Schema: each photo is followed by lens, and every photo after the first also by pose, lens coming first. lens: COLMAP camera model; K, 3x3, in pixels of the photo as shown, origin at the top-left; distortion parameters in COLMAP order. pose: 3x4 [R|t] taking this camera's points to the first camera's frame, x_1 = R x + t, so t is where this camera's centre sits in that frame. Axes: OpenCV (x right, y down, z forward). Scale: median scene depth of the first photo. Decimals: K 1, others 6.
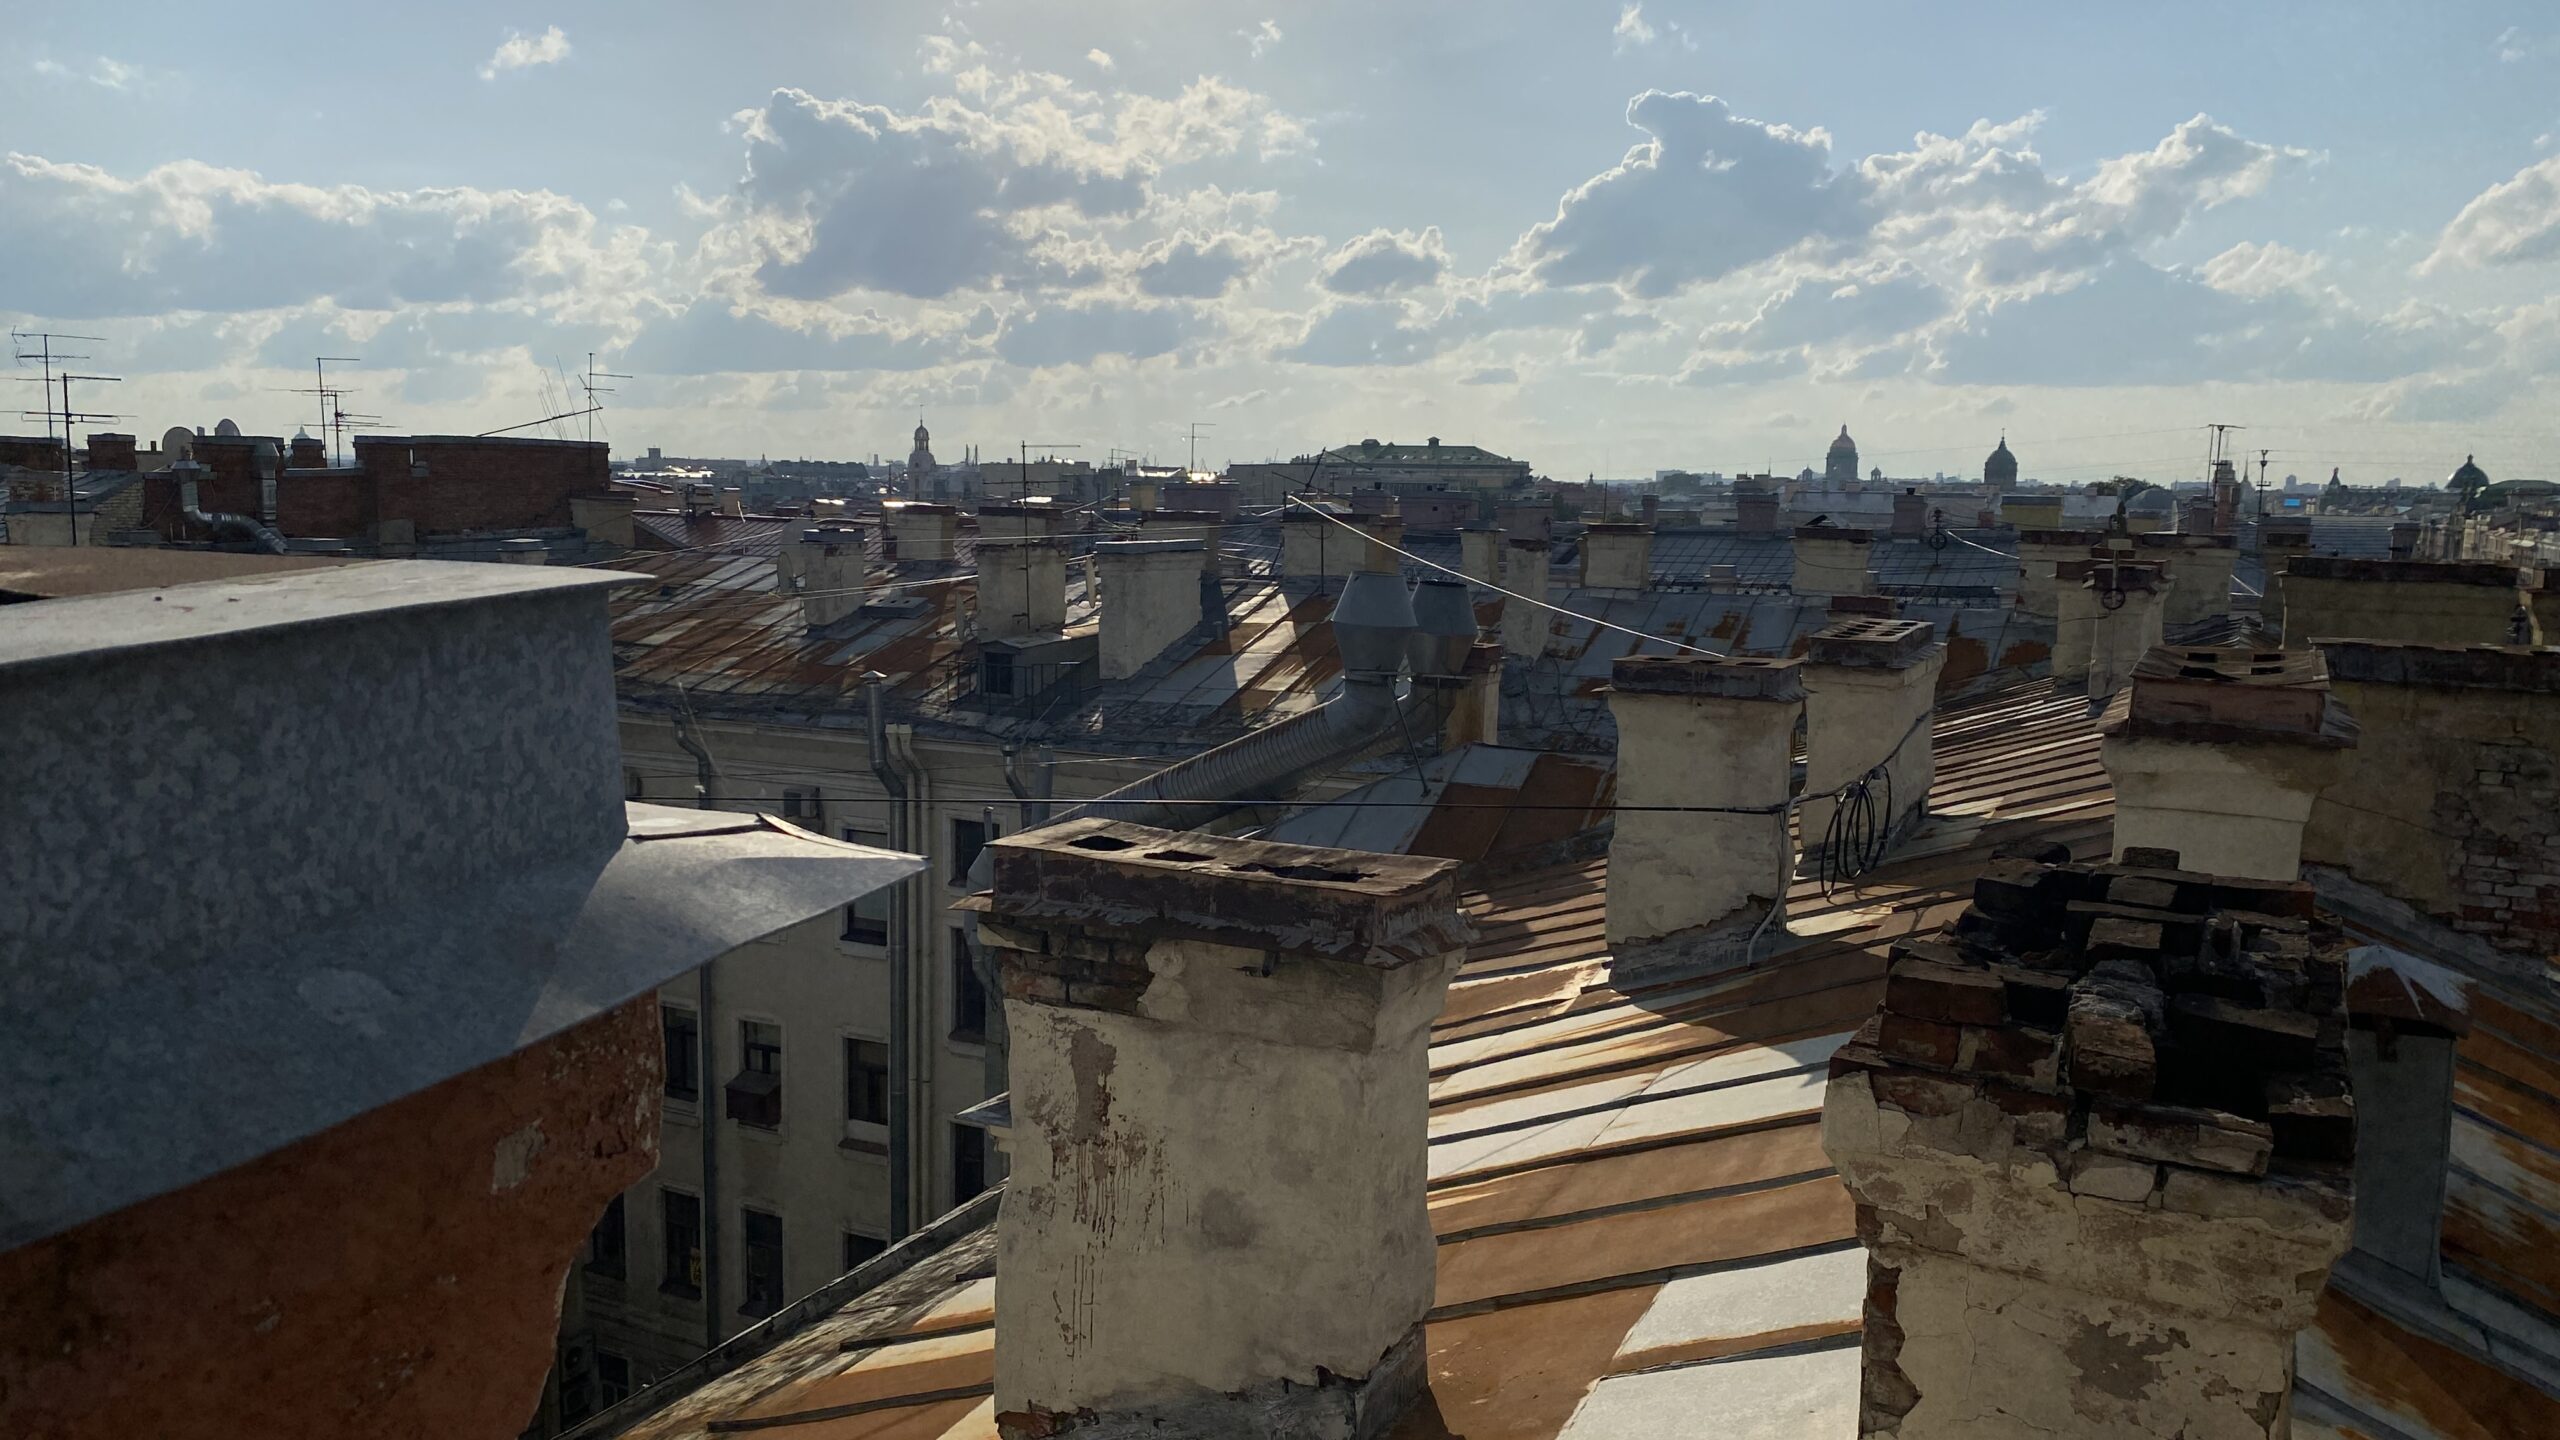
lens RADIAL K [[1883.0, 0, 1280.0], [0, 1883.0, 720.0], [0, 0, 1]] dist [0.046986, -0.085172]
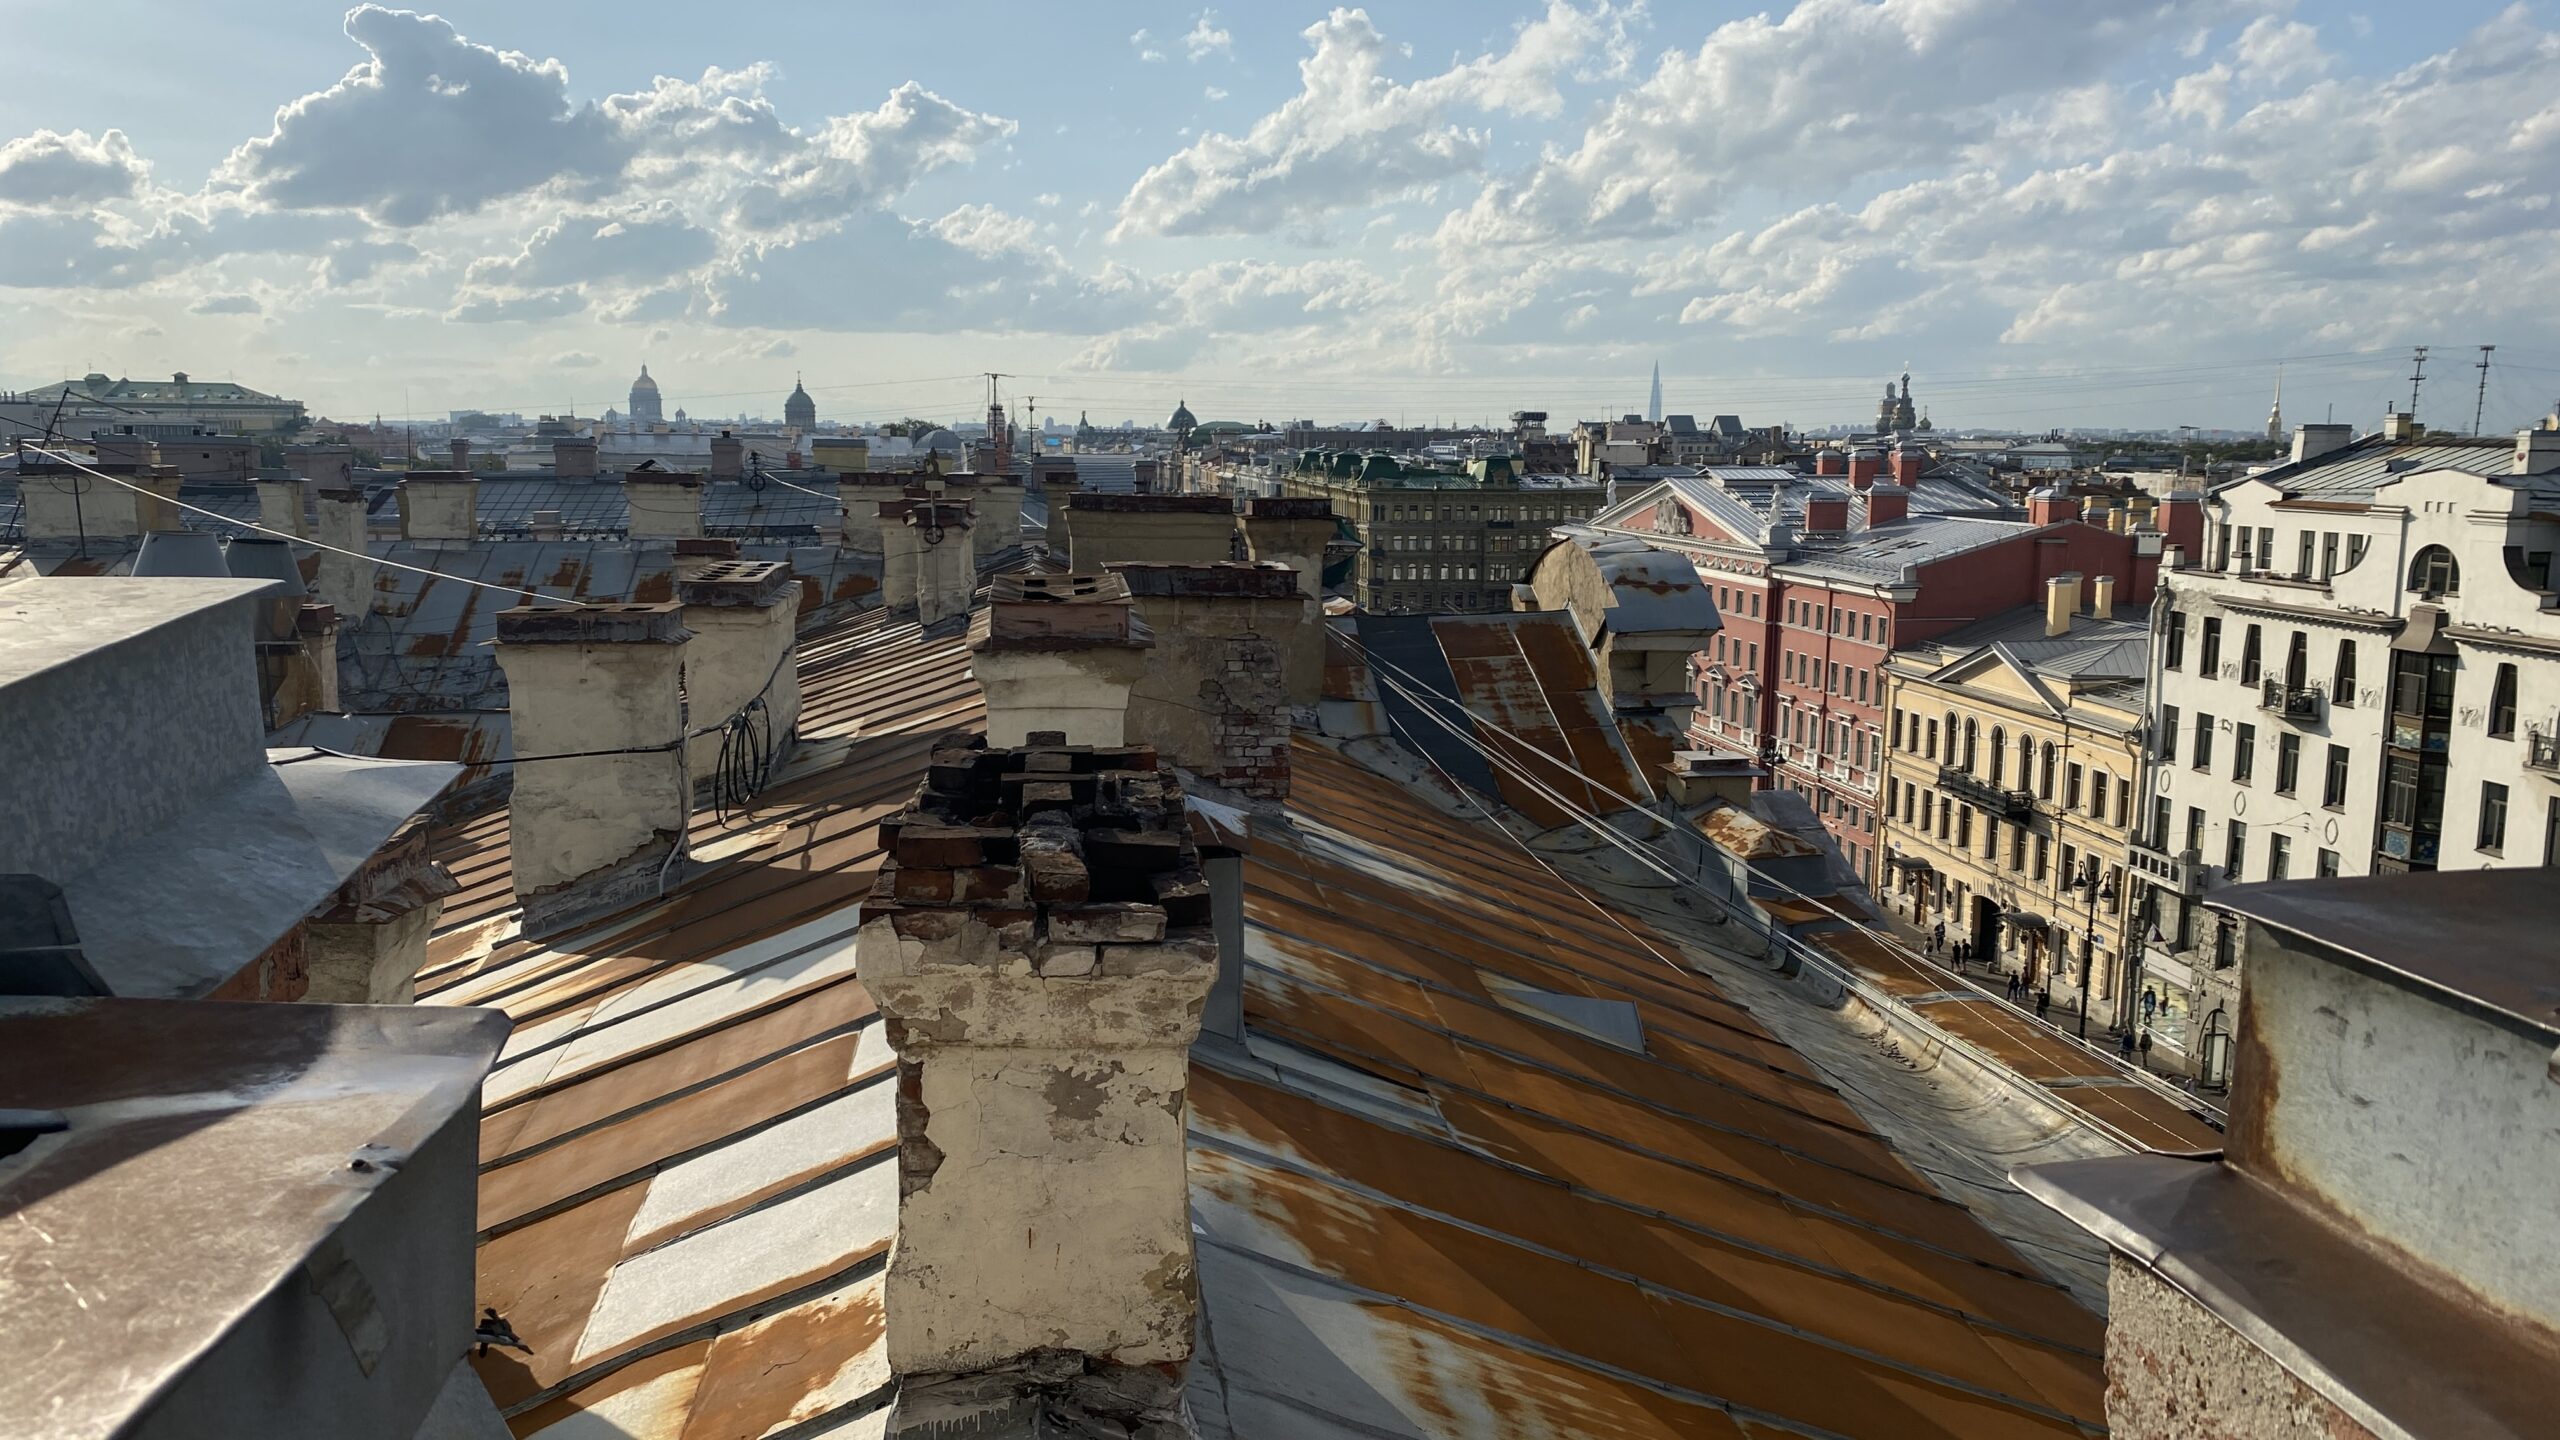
lens RADIAL K [[1883.0, 0, 1280.0], [0, 1883.0, 720.0], [0, 0, 1]] dist [0.046986, -0.085172]
pose [[0.820417, -0.089681, 0.564688, -0.053575], [0.072163, 0.995966, 0.053331, 0.001071], [-0.567193, -0.003004, 0.823579, -0.060846]]
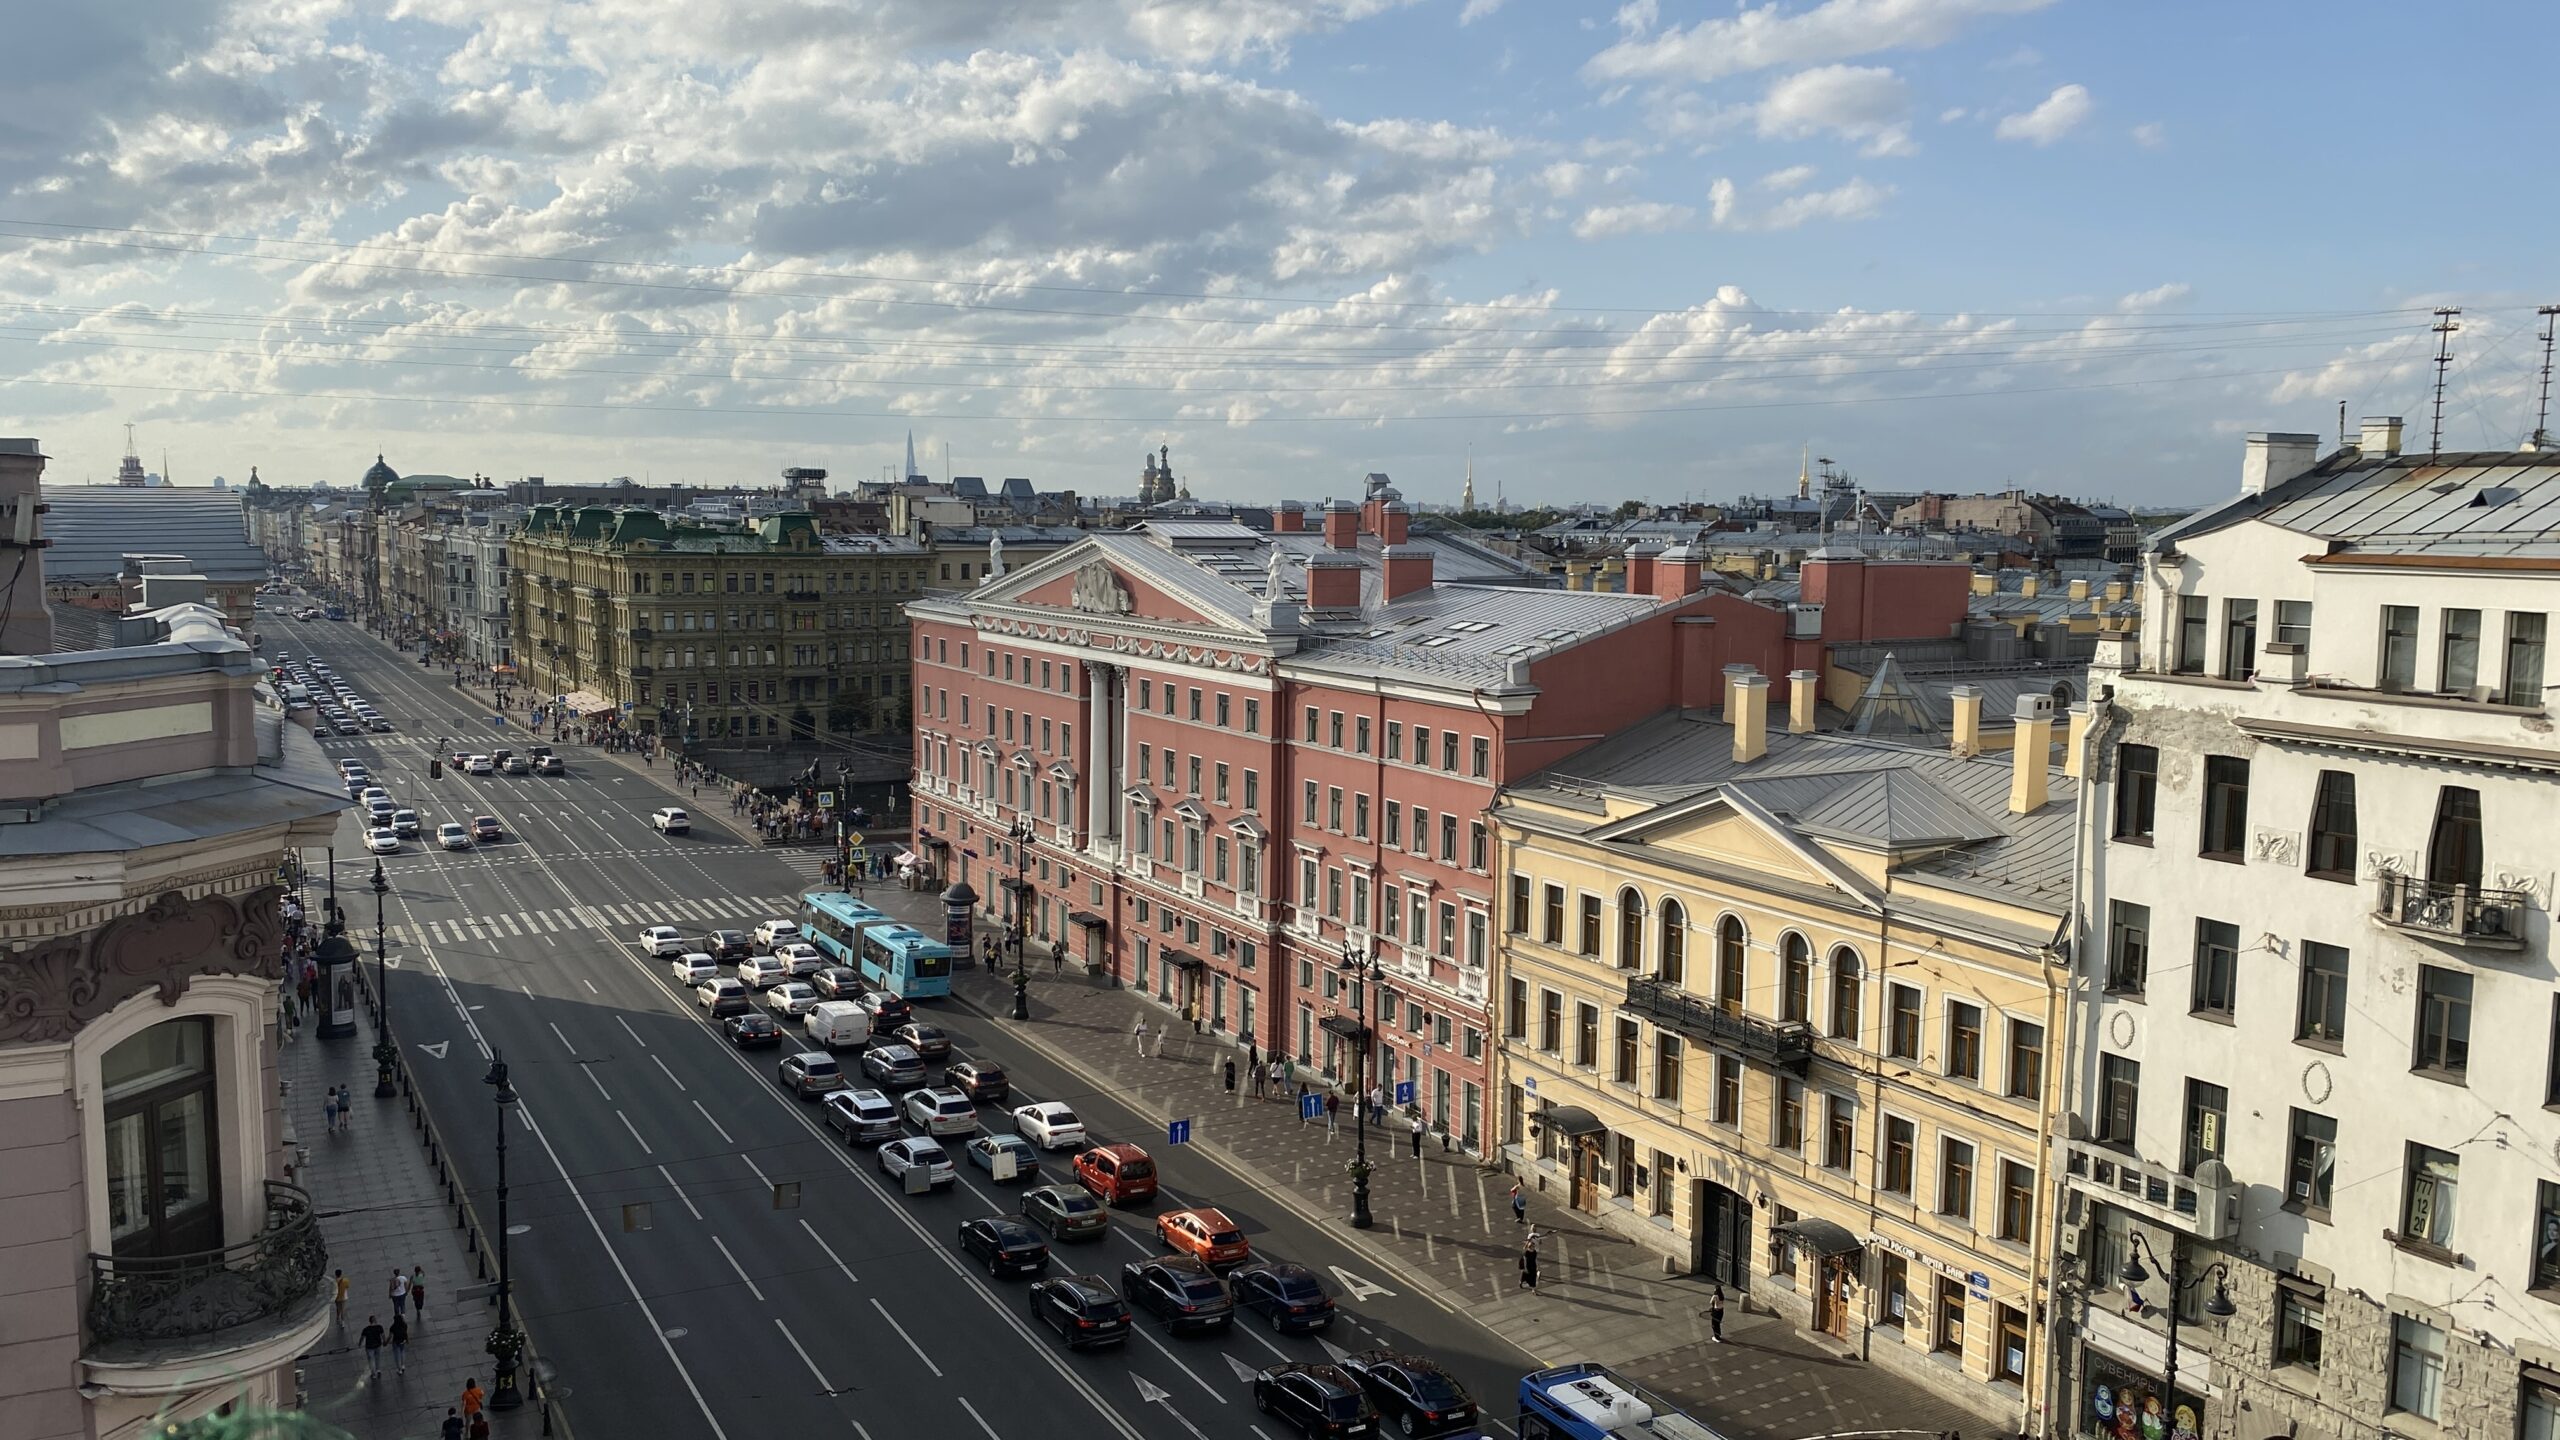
lens RADIAL K [[1883.0, 0, 1280.0], [0, 1883.0, 720.0], [0, 0, 1]] dist [0.046986, -0.085172]
pose [[0.544757, -0.093974, 0.833312, 0.516937], [0.094814, 0.994232, 0.050138, -0.055123], [-0.833217, 0.051696, 0.550525, 0.739473]]
